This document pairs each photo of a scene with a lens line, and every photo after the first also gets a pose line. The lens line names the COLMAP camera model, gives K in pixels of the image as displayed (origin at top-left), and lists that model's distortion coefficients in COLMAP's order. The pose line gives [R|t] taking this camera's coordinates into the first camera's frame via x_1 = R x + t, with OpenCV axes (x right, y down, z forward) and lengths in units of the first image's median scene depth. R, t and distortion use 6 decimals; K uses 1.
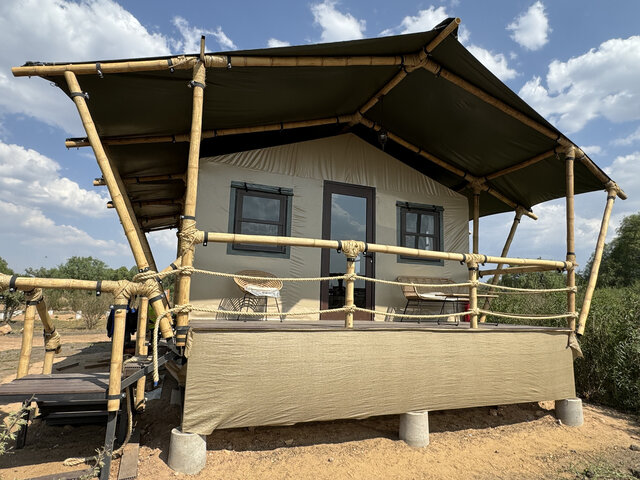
lens RADIAL K [[390.6, 0, 318.5], [0, 390.6, 239.1], [0, 0, 1]] dist [-0.019823, 0.017874]
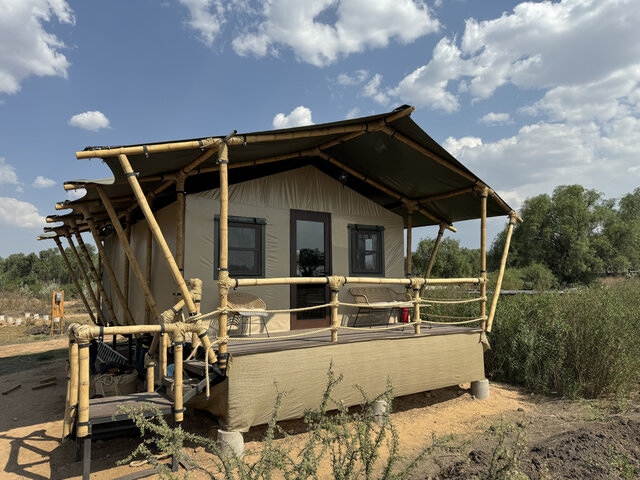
lens RADIAL K [[454.5, 0, 315.8], [0, 454.5, 242.4], [0, 0, 1]] dist [0.050680, -0.010213]
pose [[0.972088, -0.018221, 0.233909, -0.272134], [0.001906, 0.997560, 0.069785, -0.176085], [-0.234610, -0.067391, 0.969751, -0.378018]]
